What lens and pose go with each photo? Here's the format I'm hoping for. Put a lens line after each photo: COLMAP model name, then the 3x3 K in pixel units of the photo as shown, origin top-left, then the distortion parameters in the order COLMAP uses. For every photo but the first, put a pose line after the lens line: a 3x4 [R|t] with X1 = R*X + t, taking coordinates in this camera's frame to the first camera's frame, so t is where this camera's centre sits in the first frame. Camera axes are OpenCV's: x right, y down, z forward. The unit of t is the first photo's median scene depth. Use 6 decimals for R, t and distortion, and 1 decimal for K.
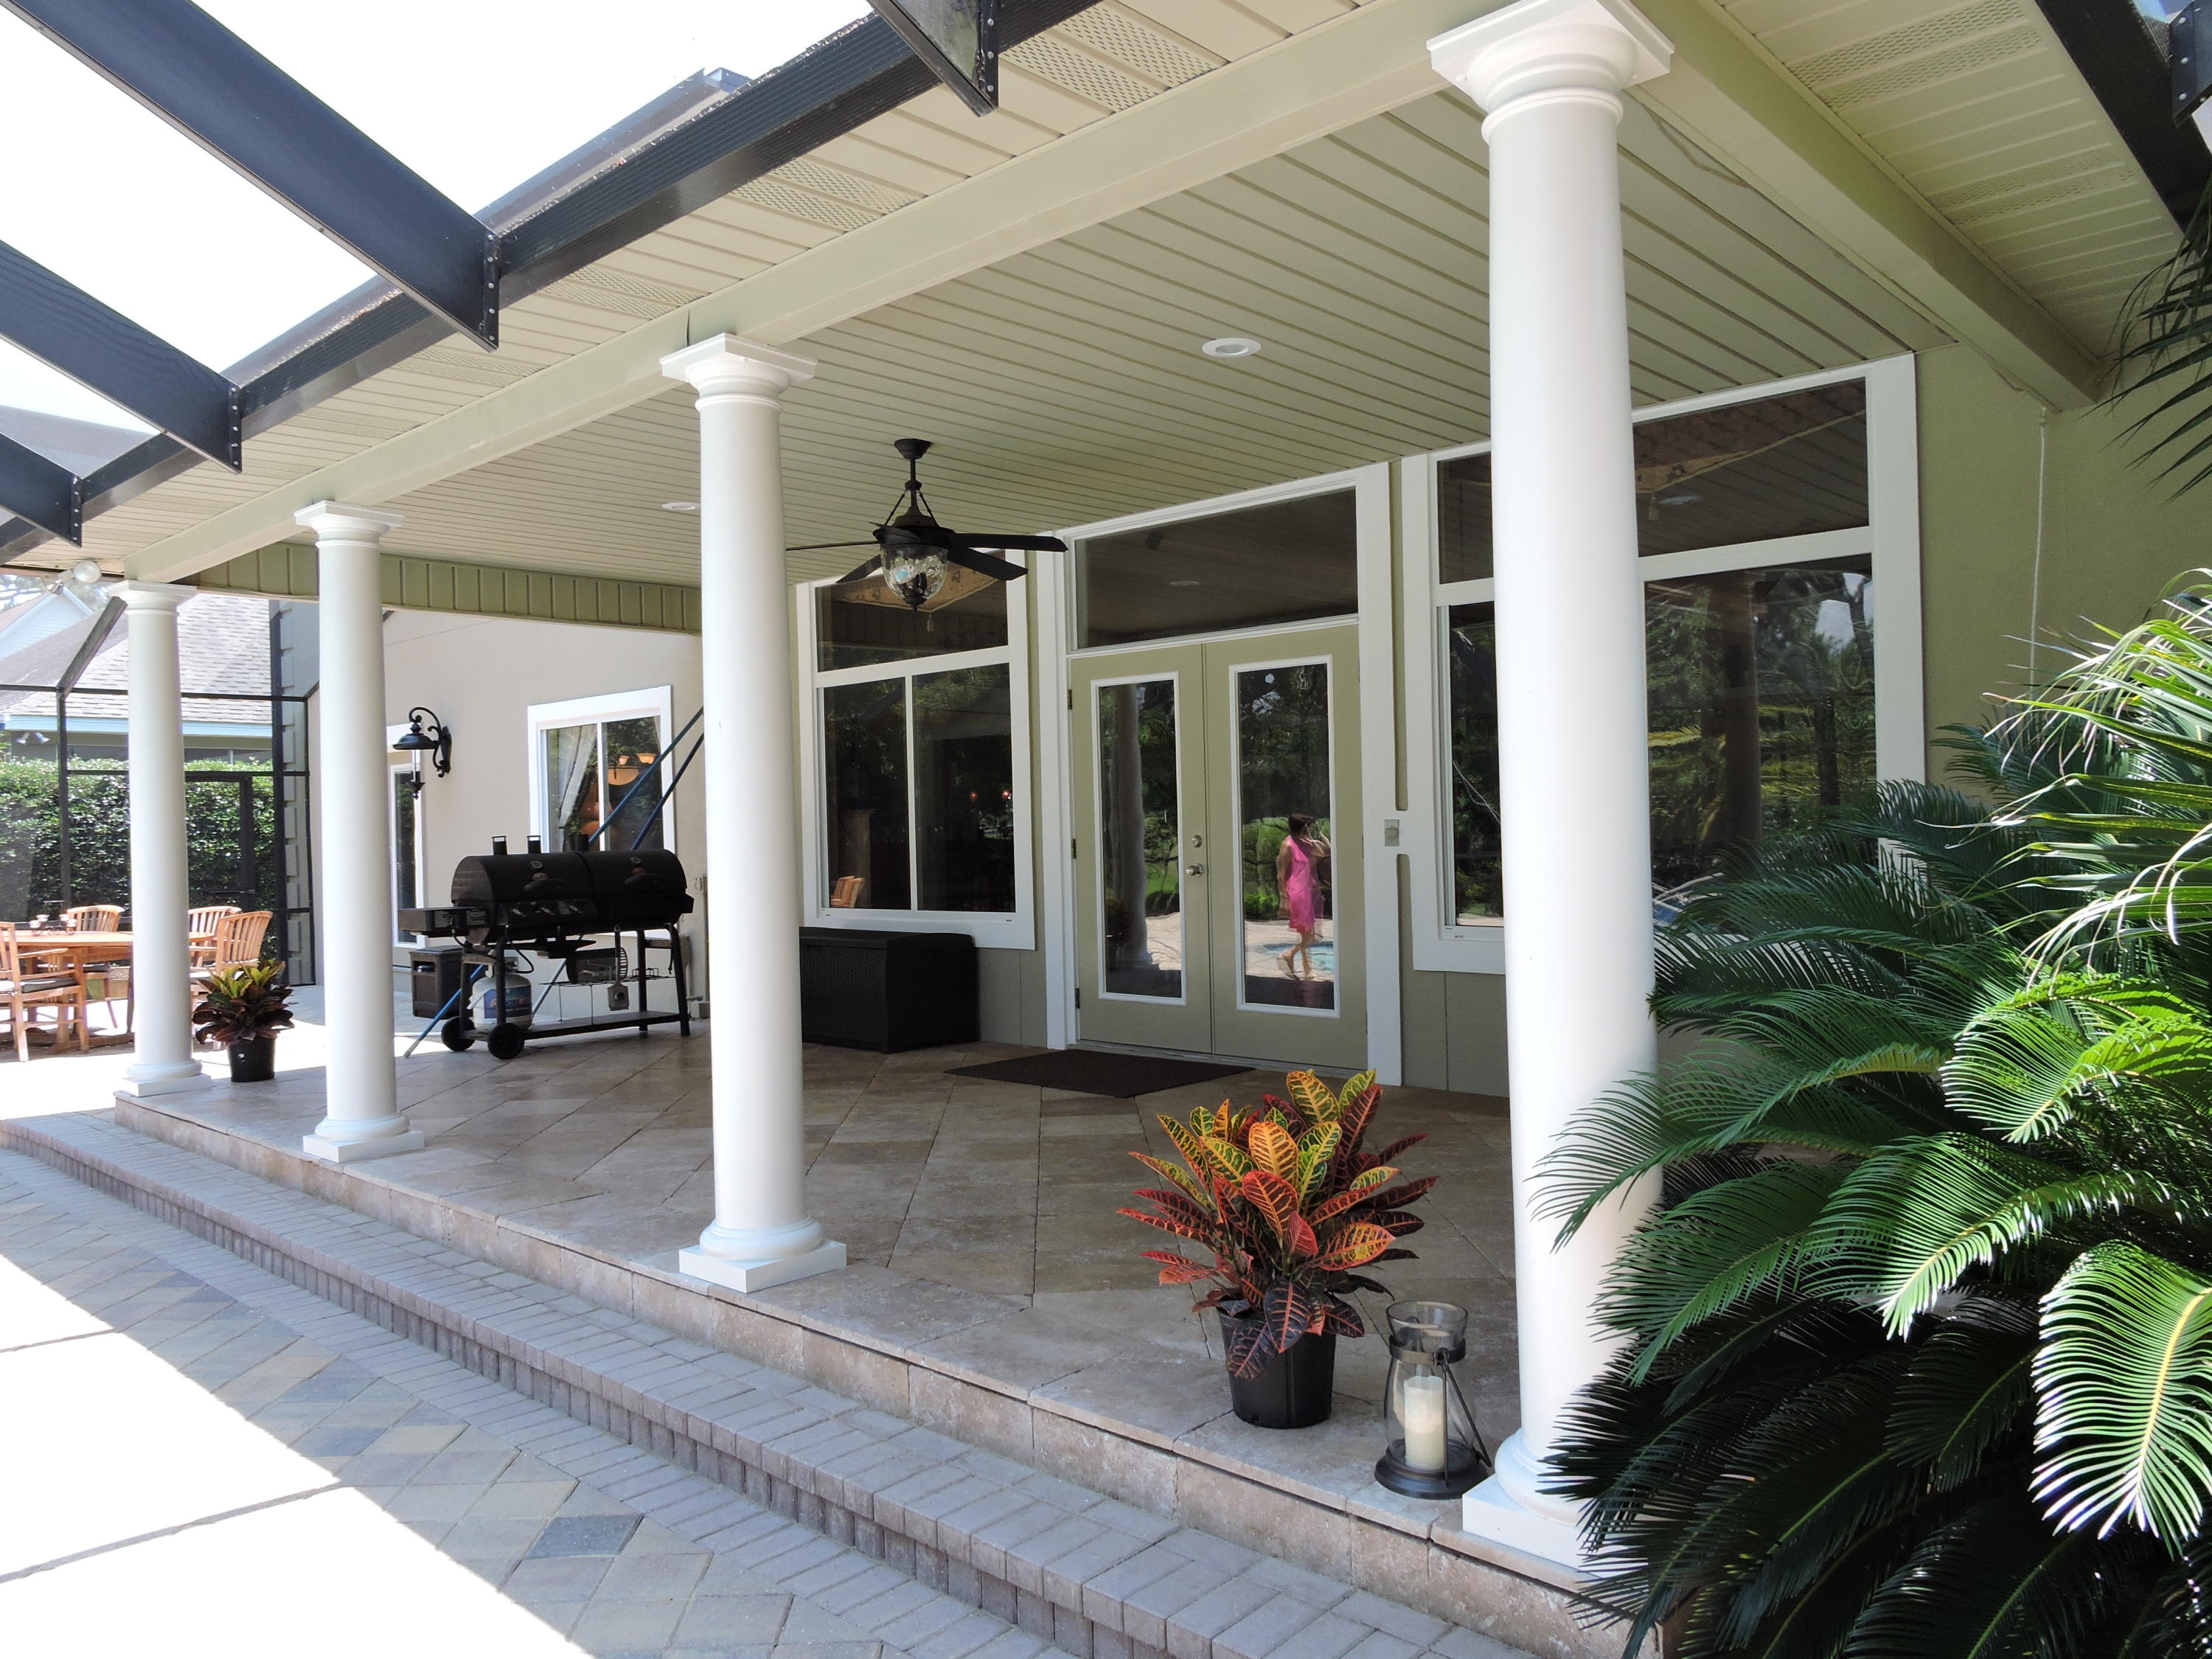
lens RADIAL K [[1584.4, 0, 1105.9], [0, 1584.4, 832.5], [0, 0, 1]] dist [-0.003083, -0.003123]
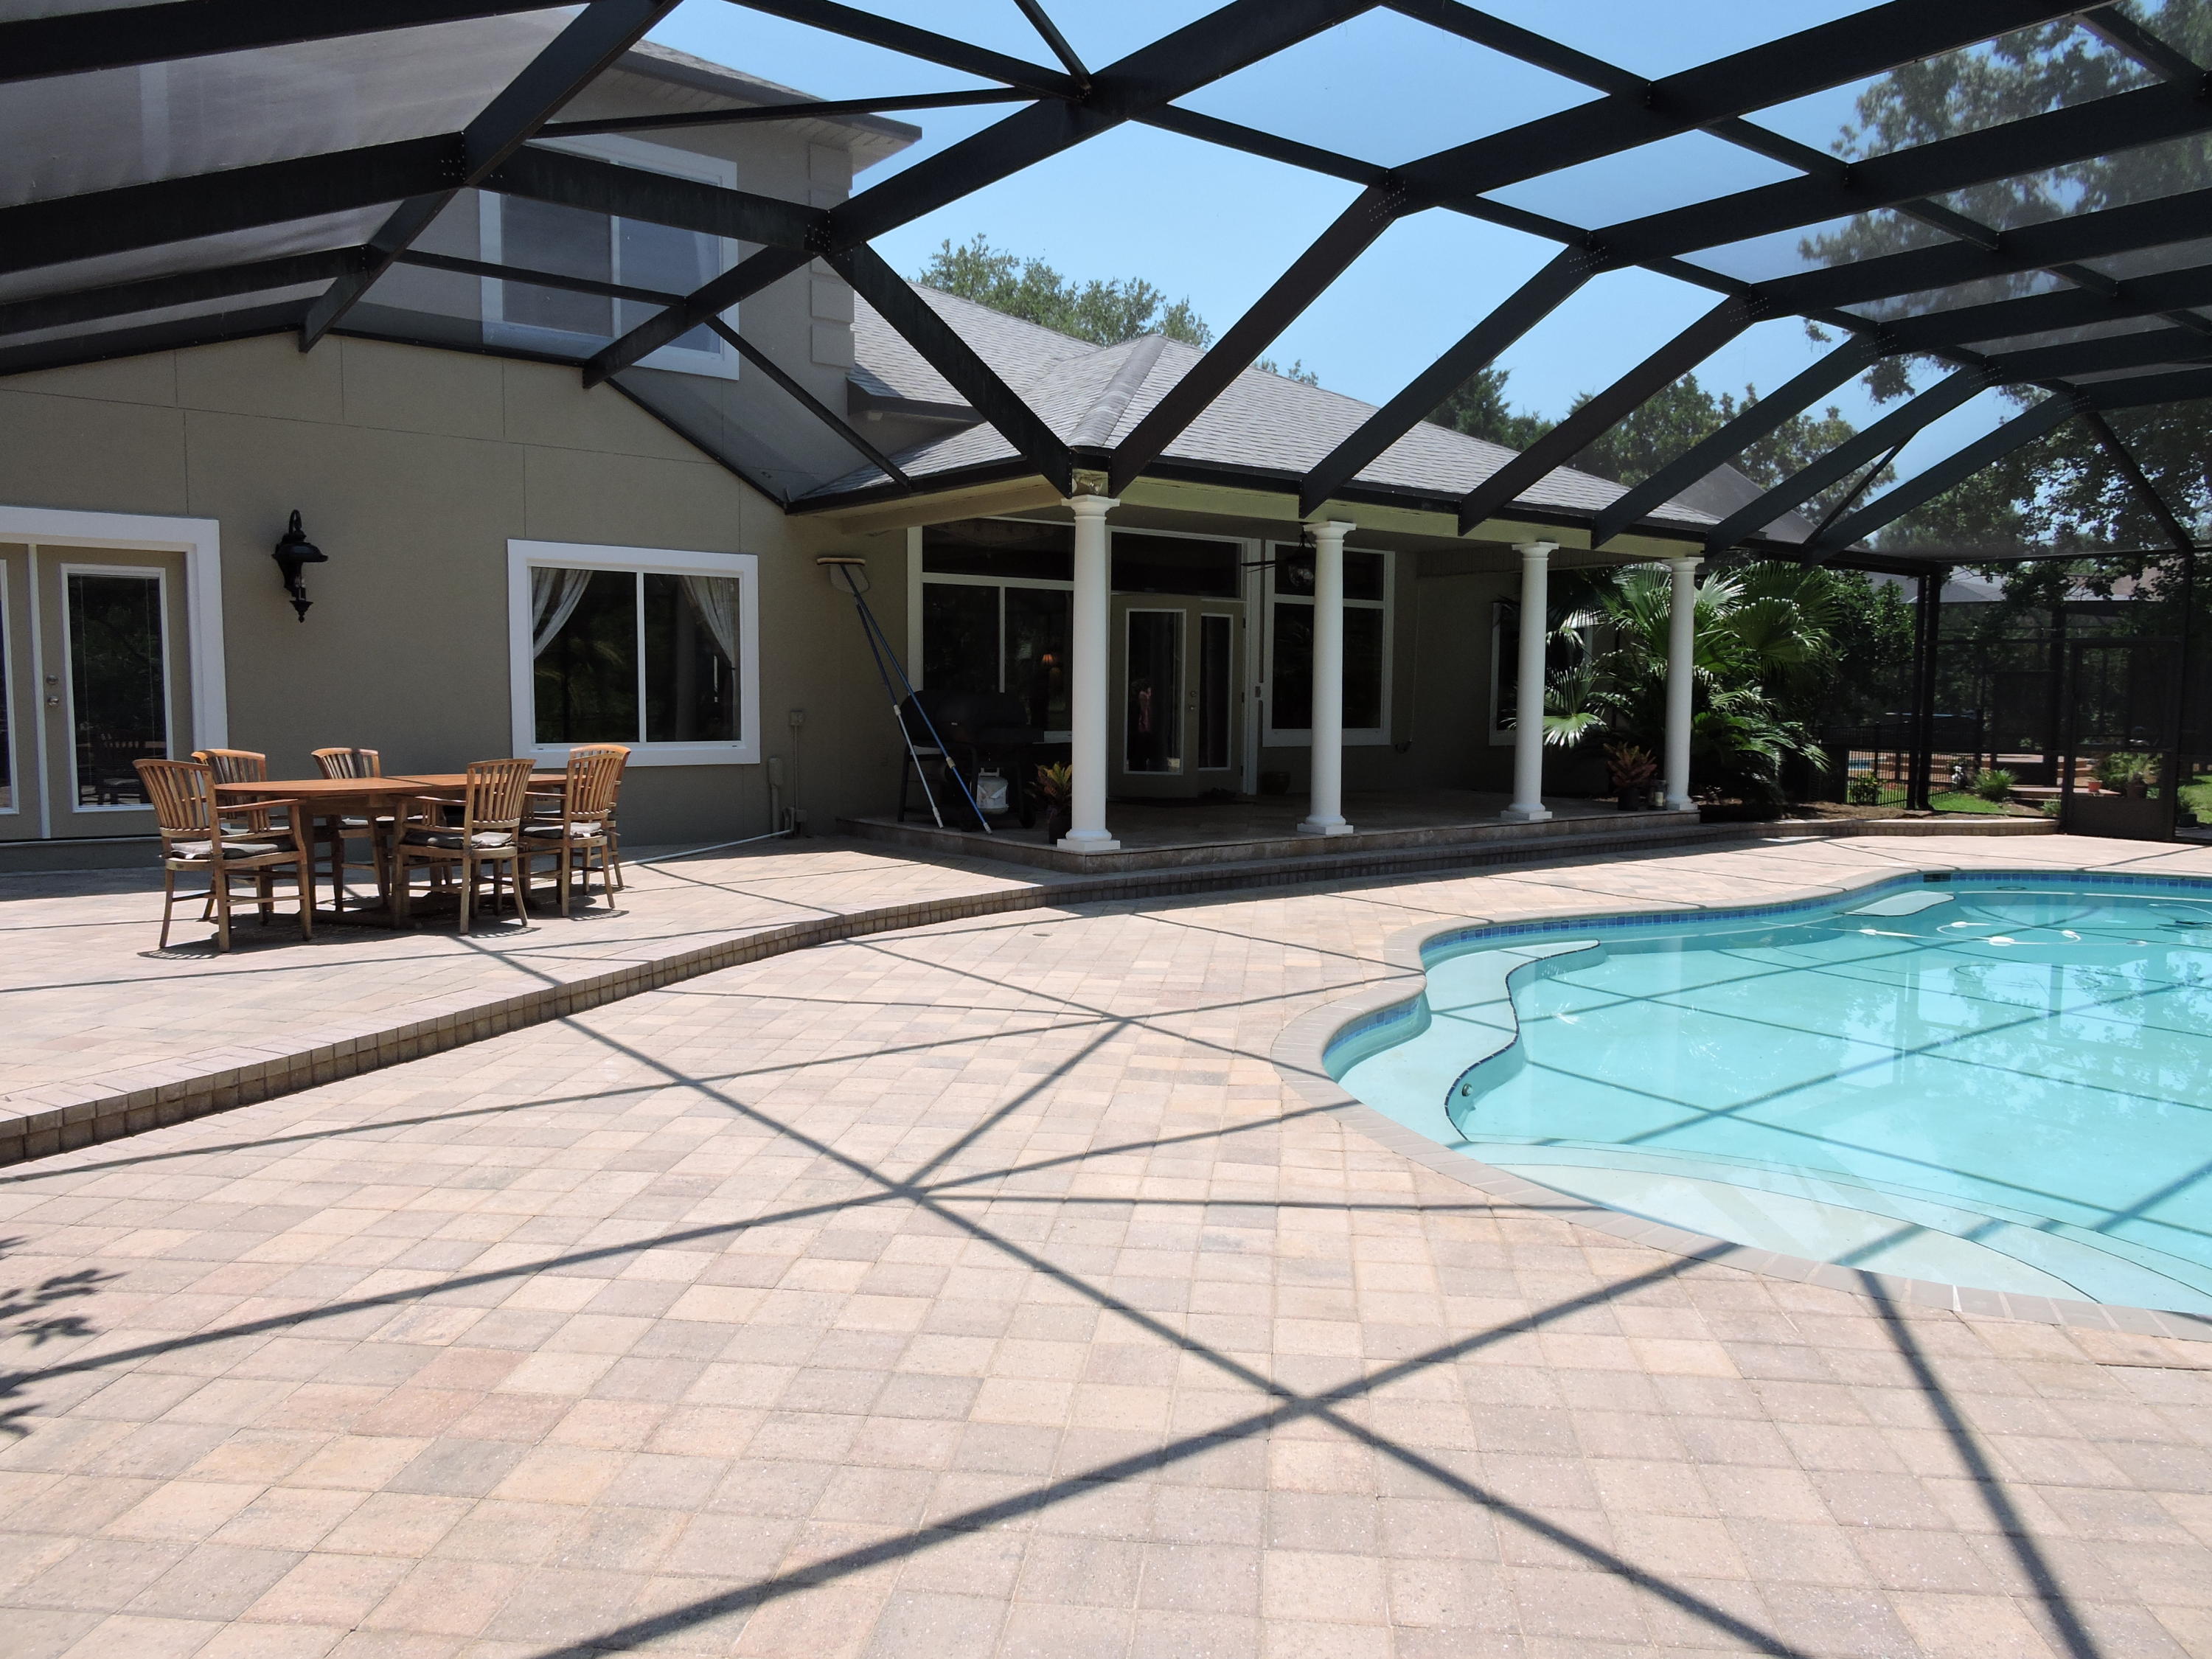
lens RADIAL K [[1584.4, 0, 1108.1], [0, 1584.4, 826.9], [0, 0, 1]] dist [-0.003083, -0.003123]
pose [[0.172218, -0.073304, 0.982328, -1.721751], [-0.023961, 0.996621, 0.078571, 0.016865], [-0.984767, -0.037069, 0.169879, 0.601821]]
